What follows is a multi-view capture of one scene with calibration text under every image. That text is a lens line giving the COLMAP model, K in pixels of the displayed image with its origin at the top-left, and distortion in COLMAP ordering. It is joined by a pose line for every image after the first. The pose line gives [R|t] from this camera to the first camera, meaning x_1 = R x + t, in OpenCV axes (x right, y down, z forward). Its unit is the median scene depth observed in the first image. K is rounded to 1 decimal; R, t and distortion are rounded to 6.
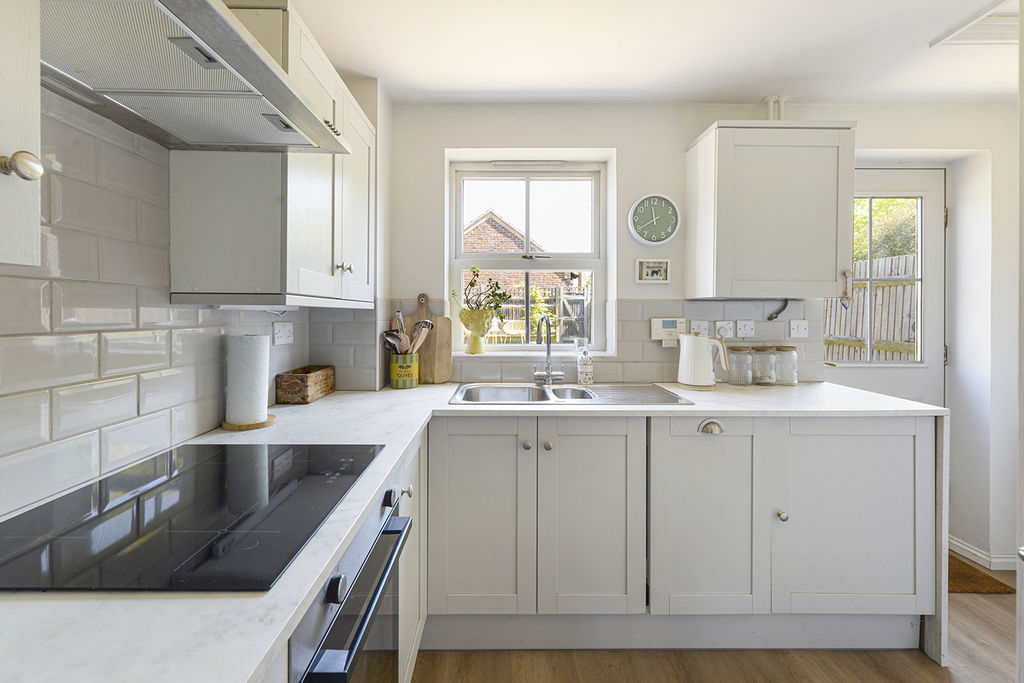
lens RADIAL K [[417.3, 0, 510.3], [0, 417.3, 332.9], [0, 0, 1]] dist [0.003806, 0.000300]
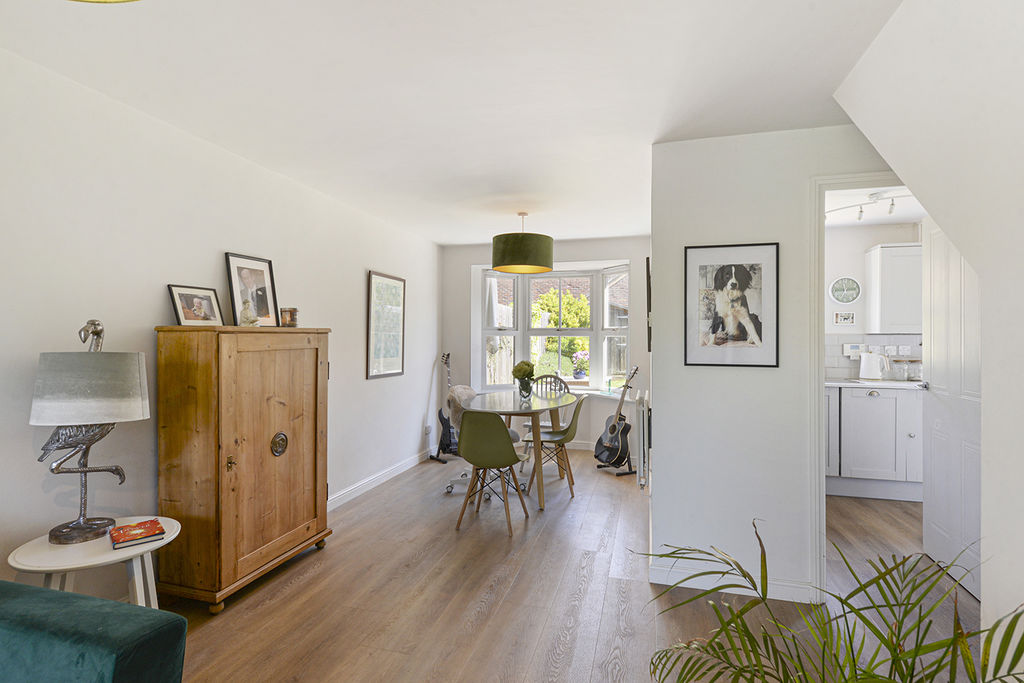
lens RADIAL K [[507.0, 0, 512.8], [0, 507.0, 341.6], [0, 0, 1]] dist [0.002940, 0.000094]
pose [[0.961963, 0.003764, -0.273153, -0.457747], [-0.012320, 0.999485, -0.029616, 0.039350], [0.272901, 0.031855, 0.961515, -1.563321]]
